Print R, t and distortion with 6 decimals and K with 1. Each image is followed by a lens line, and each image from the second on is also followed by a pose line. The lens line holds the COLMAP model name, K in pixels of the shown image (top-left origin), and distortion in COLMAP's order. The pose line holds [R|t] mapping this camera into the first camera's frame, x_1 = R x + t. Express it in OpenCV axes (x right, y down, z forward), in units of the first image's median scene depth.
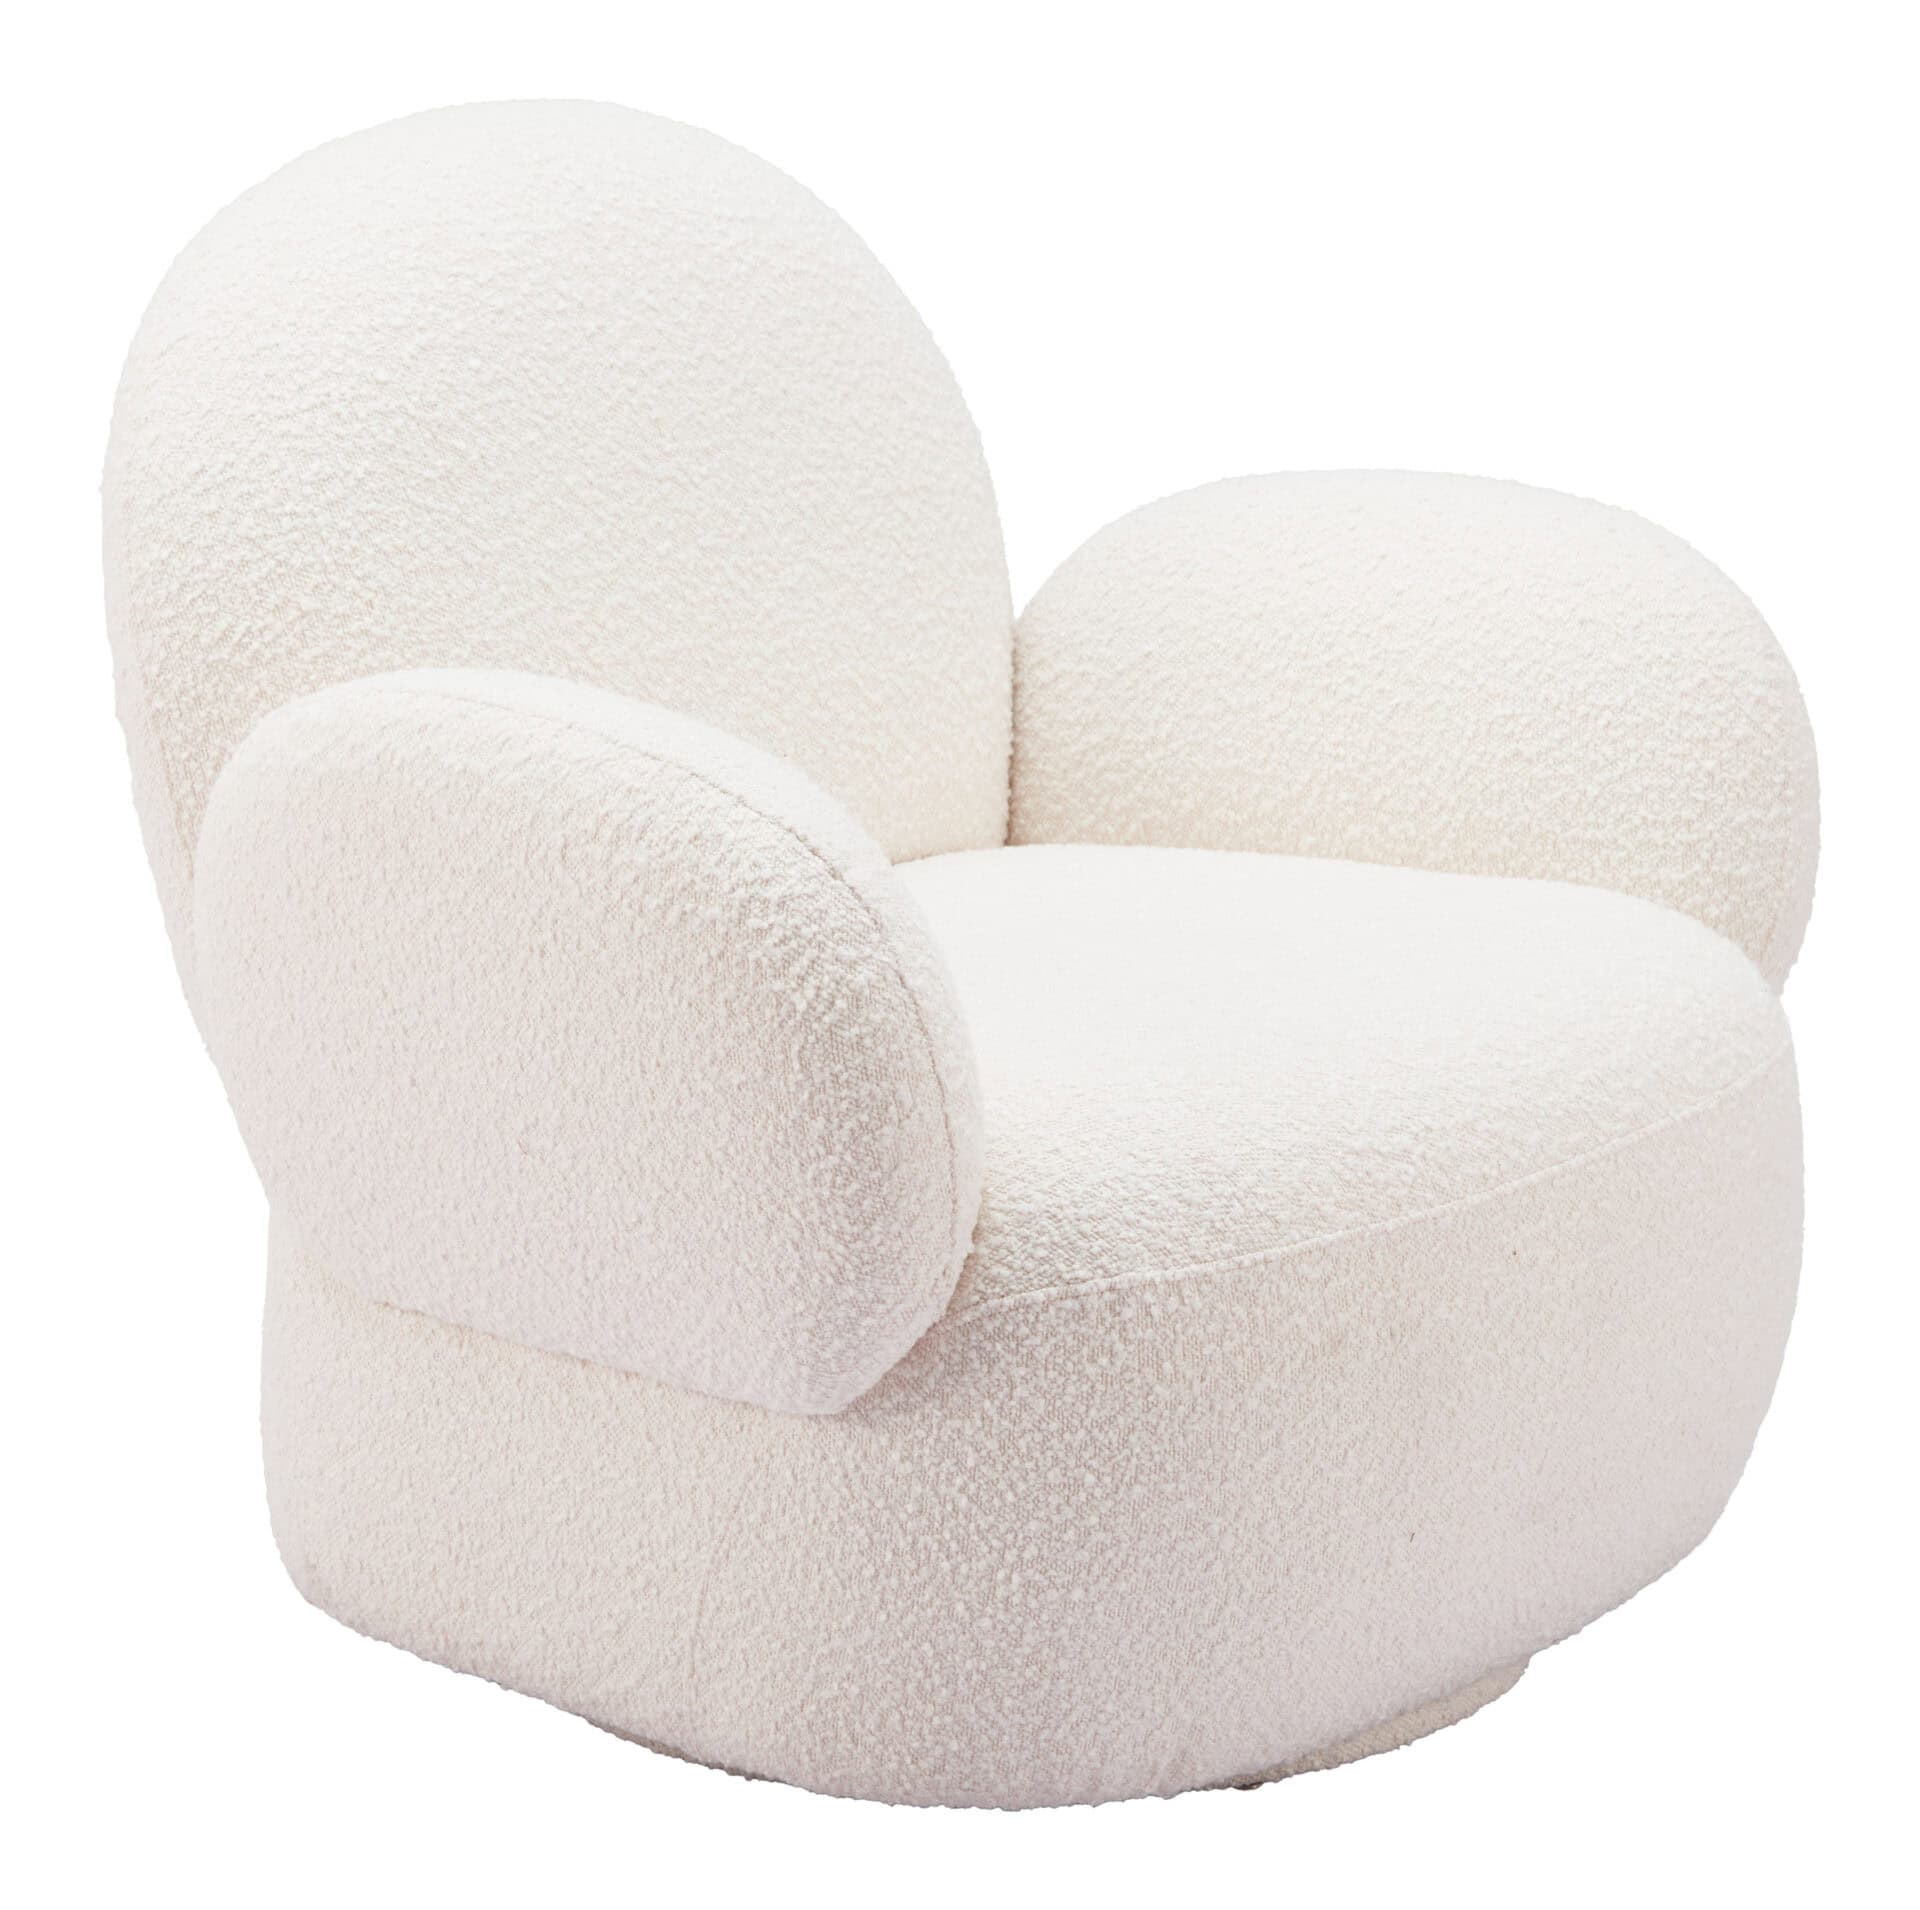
lens RADIAL K [[4656.8, 0, 960.4], [0, 4656.8, 840.9], [0, 0, 1]] dist [0.014521, 0.128349]
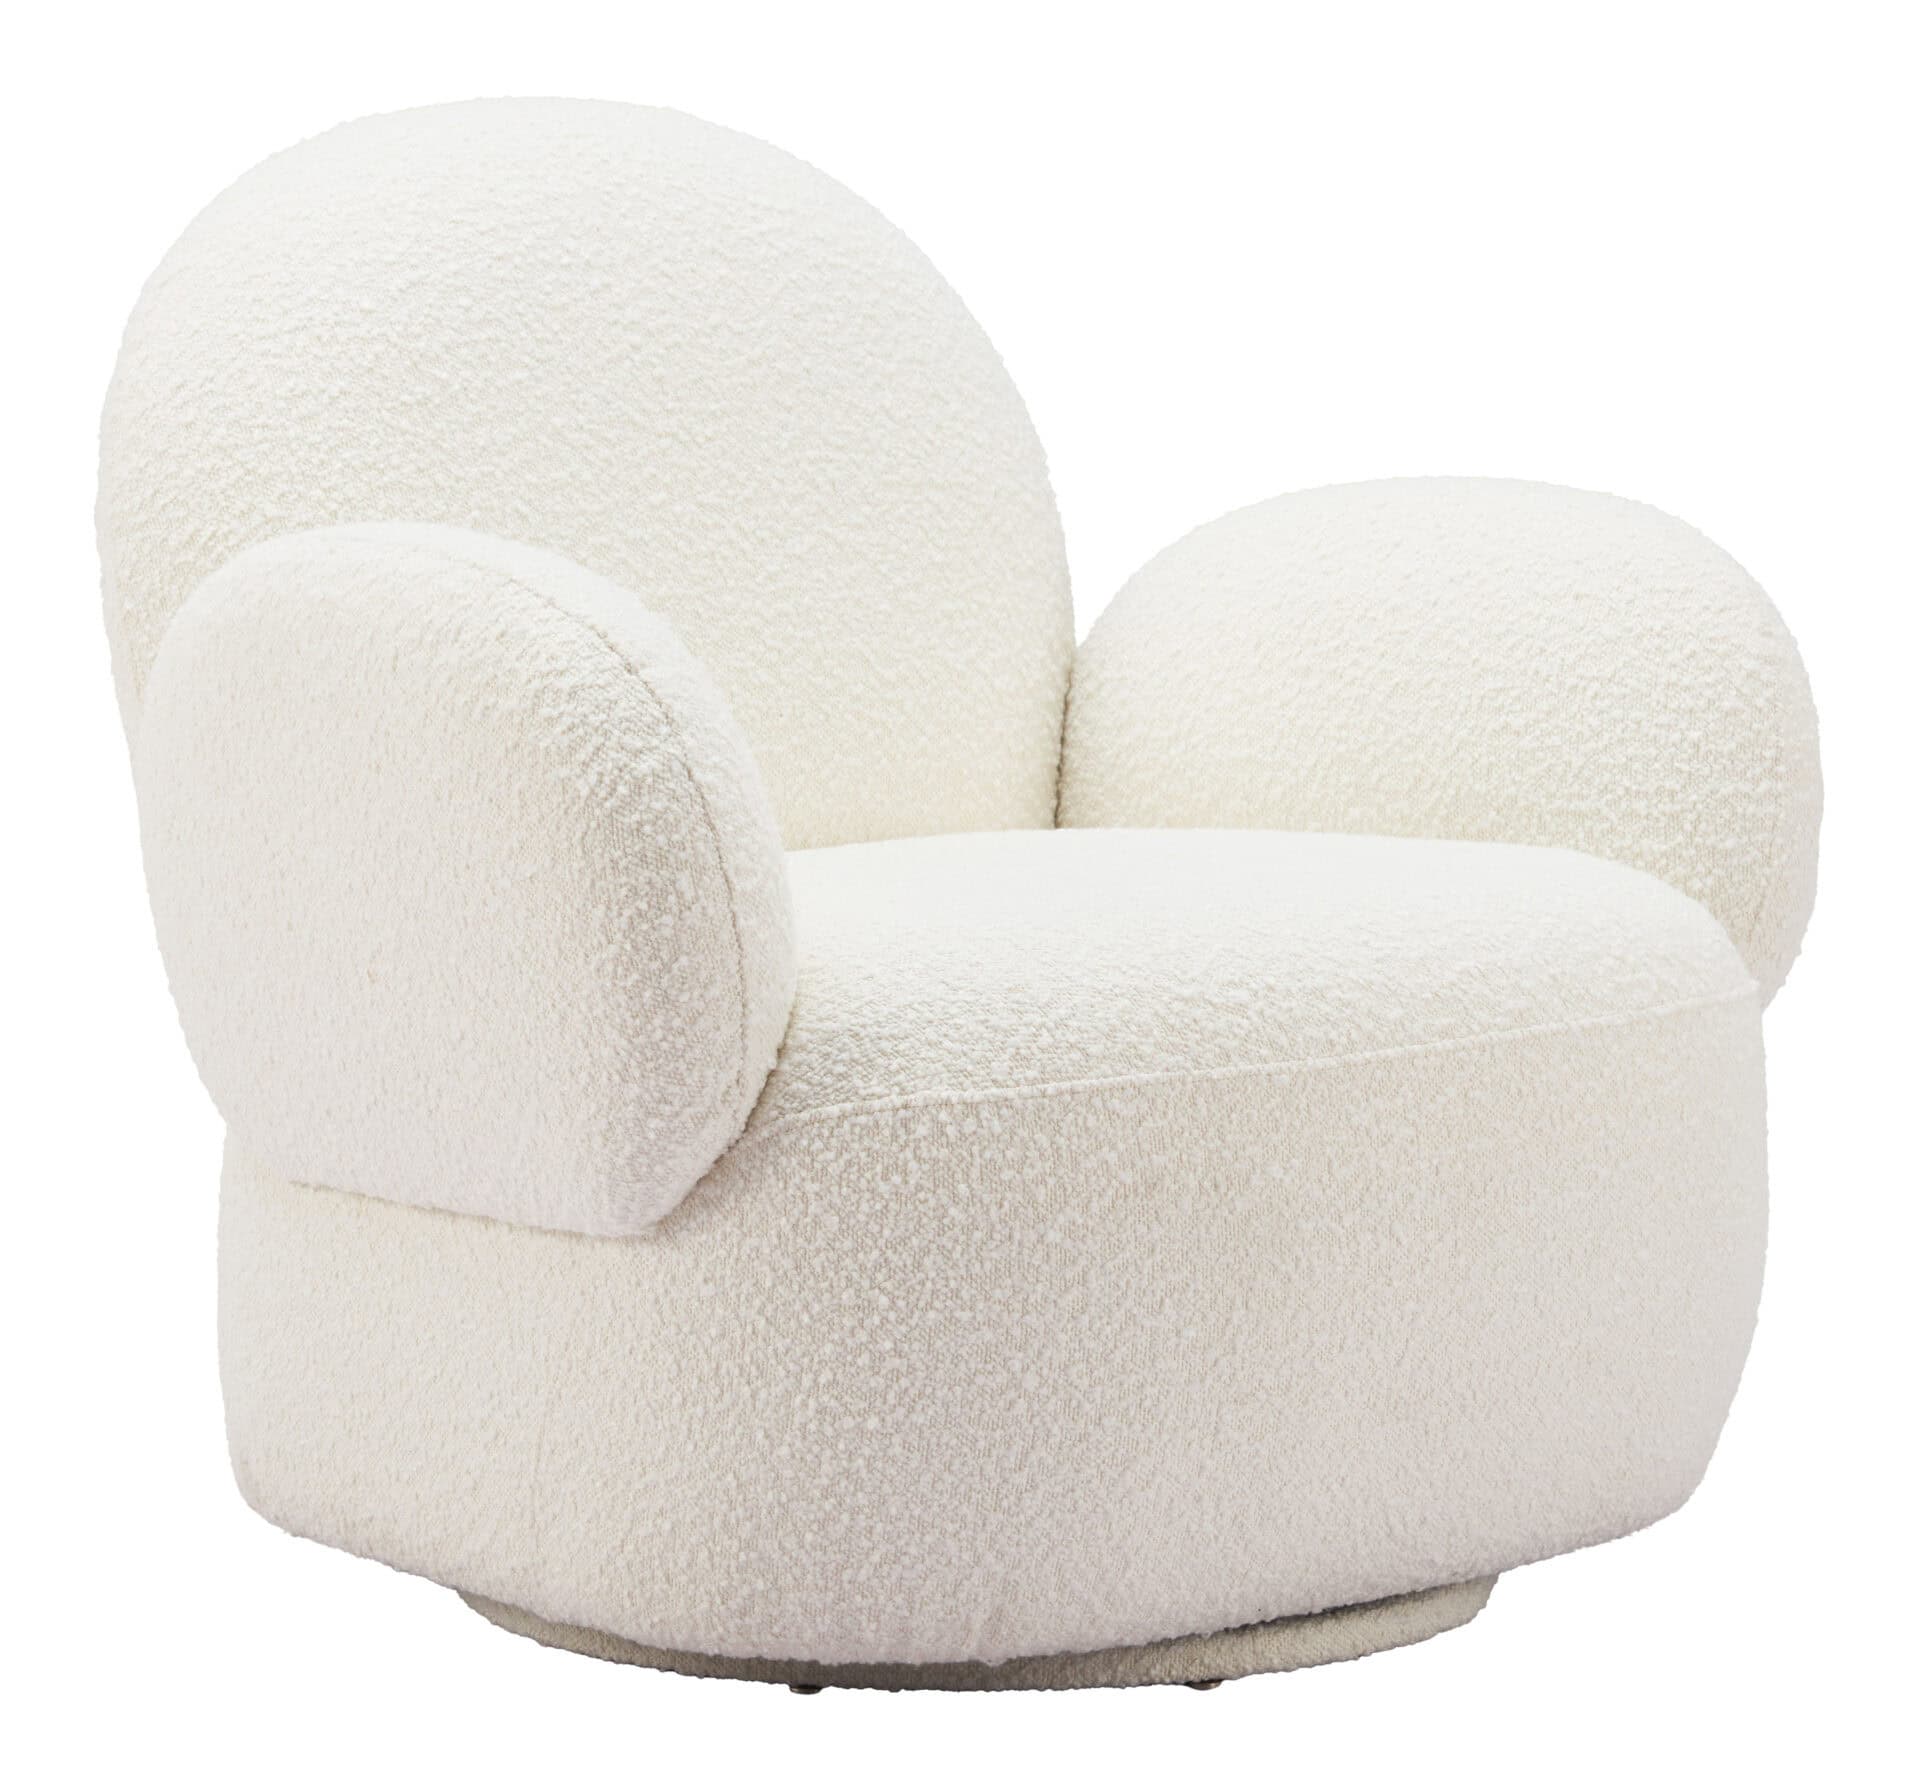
lens RADIAL K [[4533.5, 0, 959.7], [0, 4533.5, 967.4], [0, 0, 1]] dist [0.015930, 0.430989]
pose [[0.990467, 0.027421, -0.134996, 0.166968], [-0.037579, 0.996603, -0.073282, 0.132042], [0.132528, 0.077657, 0.988132, 0.041465]]
